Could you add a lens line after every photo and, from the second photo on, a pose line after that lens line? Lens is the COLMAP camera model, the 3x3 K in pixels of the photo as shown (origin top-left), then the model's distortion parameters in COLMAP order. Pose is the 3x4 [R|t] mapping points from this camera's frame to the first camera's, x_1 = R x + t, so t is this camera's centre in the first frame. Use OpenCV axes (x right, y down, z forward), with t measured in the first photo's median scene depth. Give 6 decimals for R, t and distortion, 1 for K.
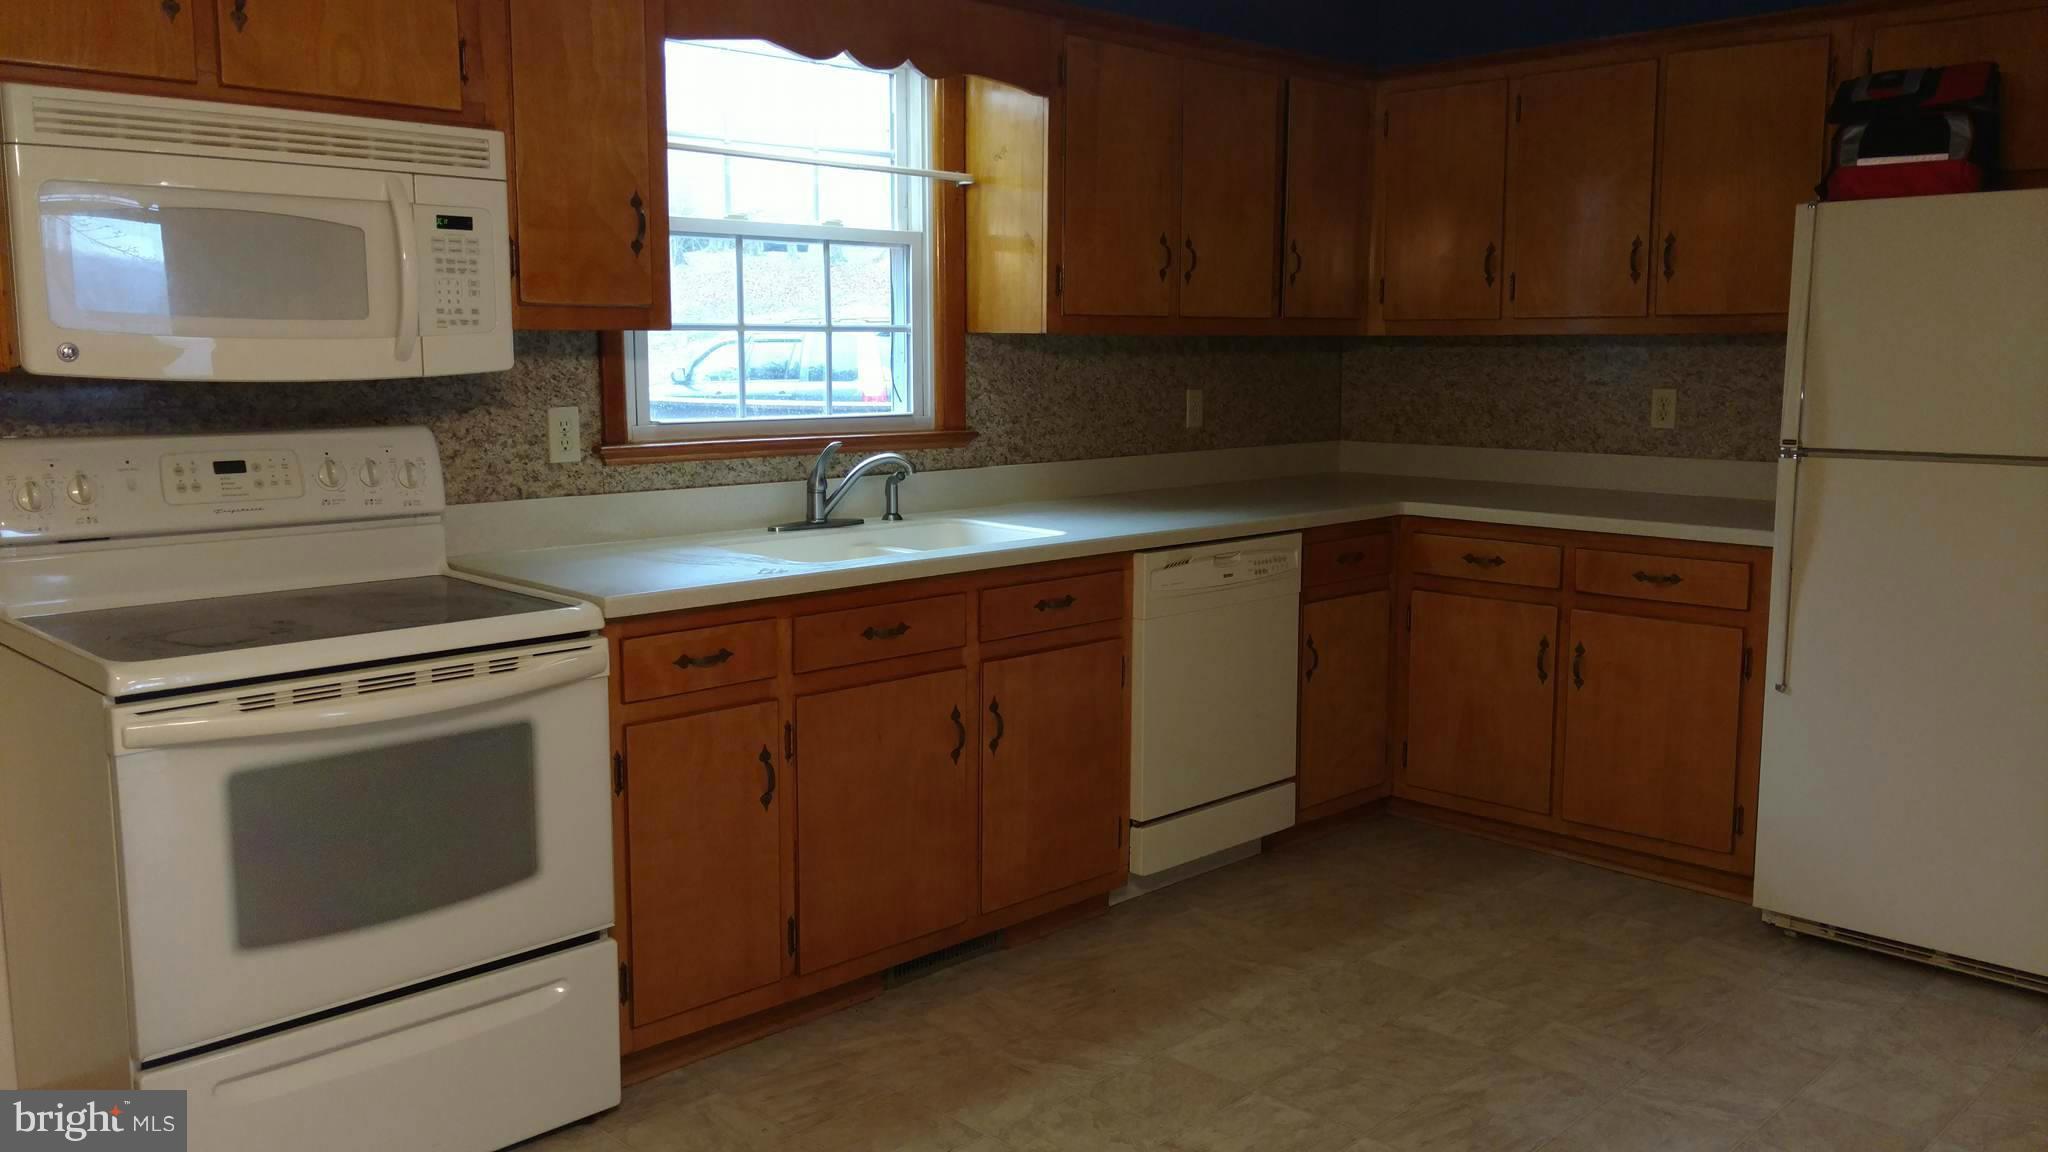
lens RADIAL K [[1666.6, 0, 1027.6], [0, 1666.6, 578.4], [0, 0, 1]] dist [-0.009559, 0.004345]
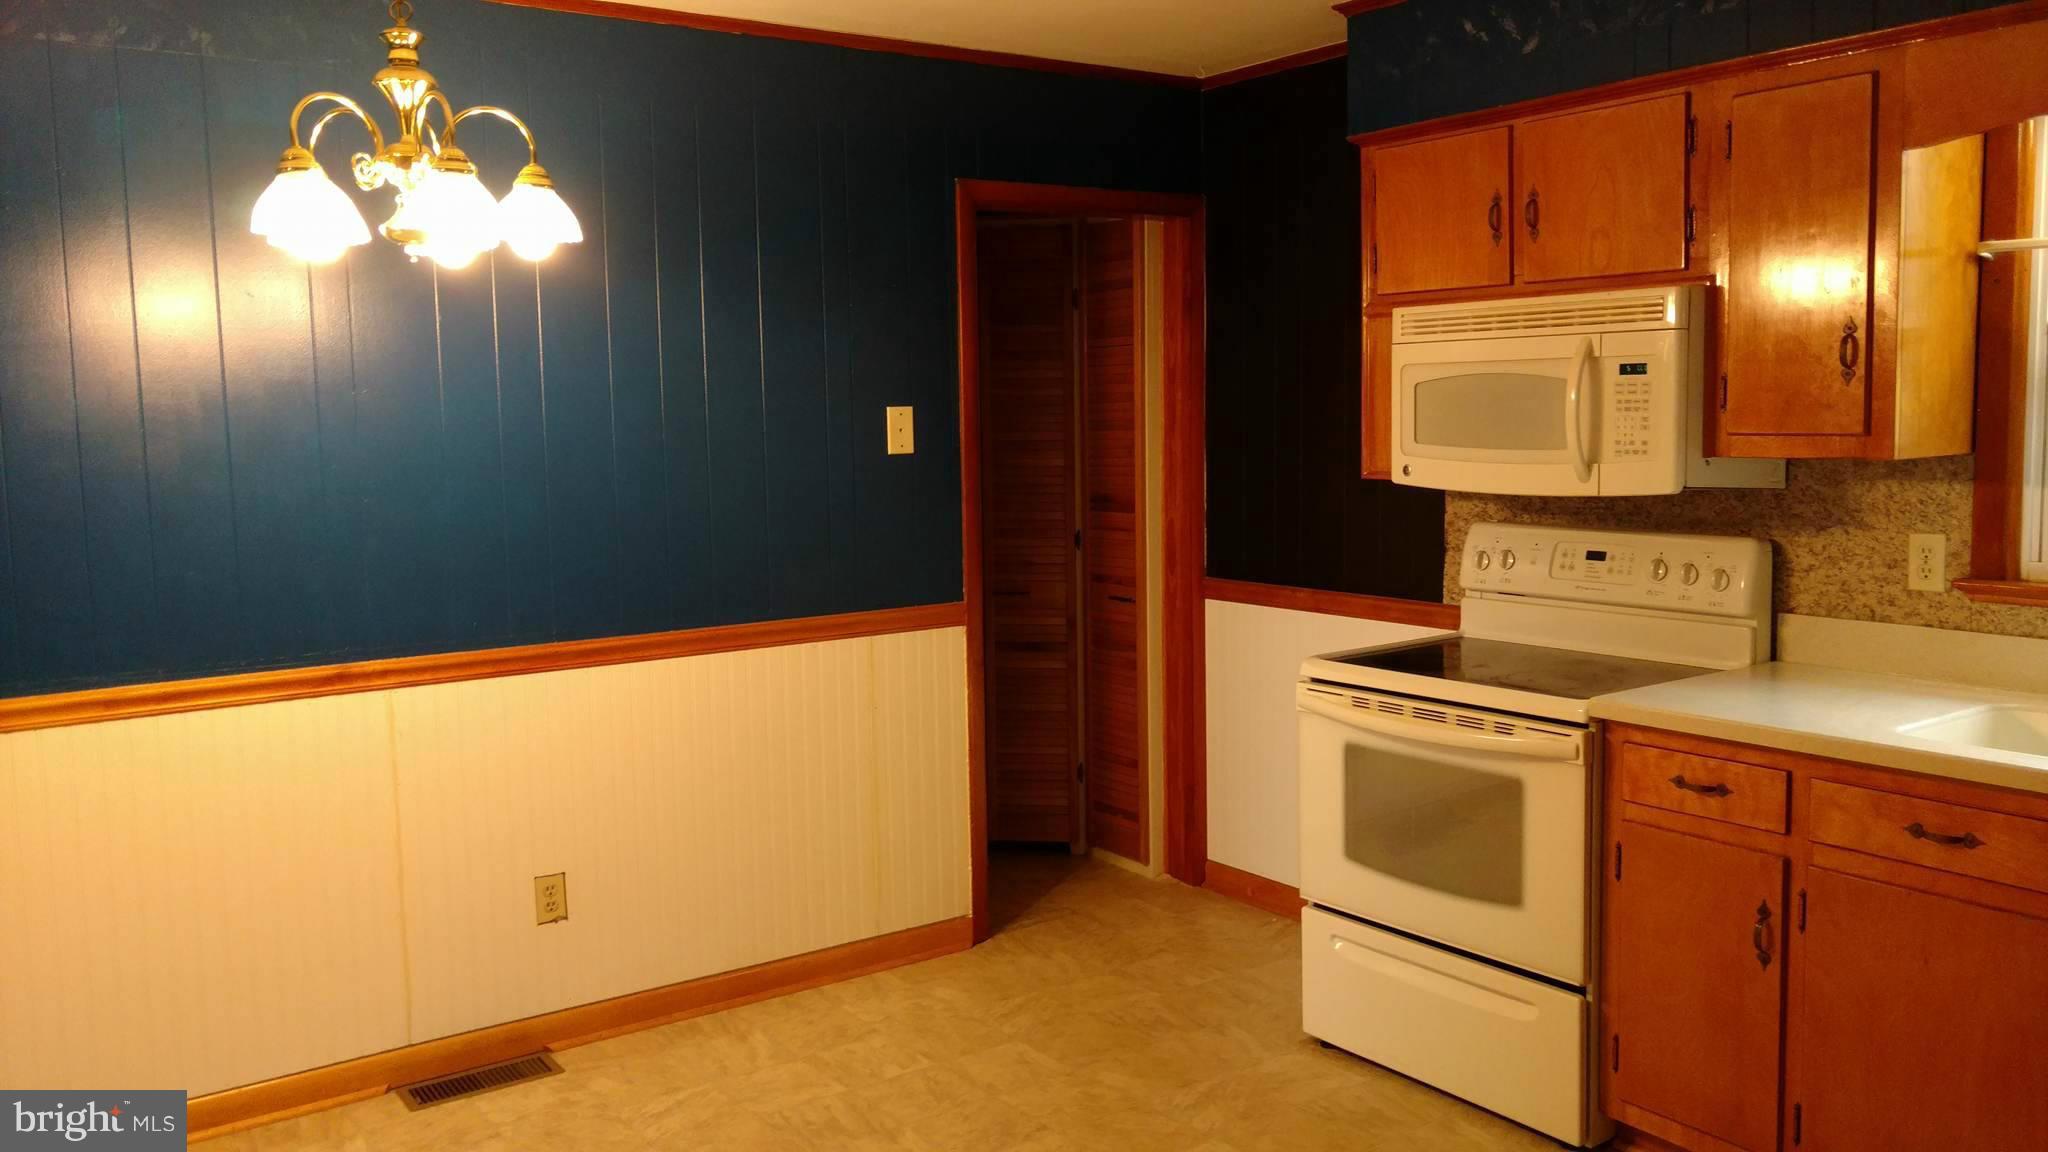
lens RADIAL K [[1547.4, 0, 1027.6], [0, 1547.4, 569.4], [0, 0, 1]] dist [-0.006029, 0.000181]
pose [[-0.176061, 0.098146, -0.979474, 0.779560], [-0.121711, 0.985212, 0.120599, -0.144312], [0.976826, 0.140446, -0.161512, 0.730426]]
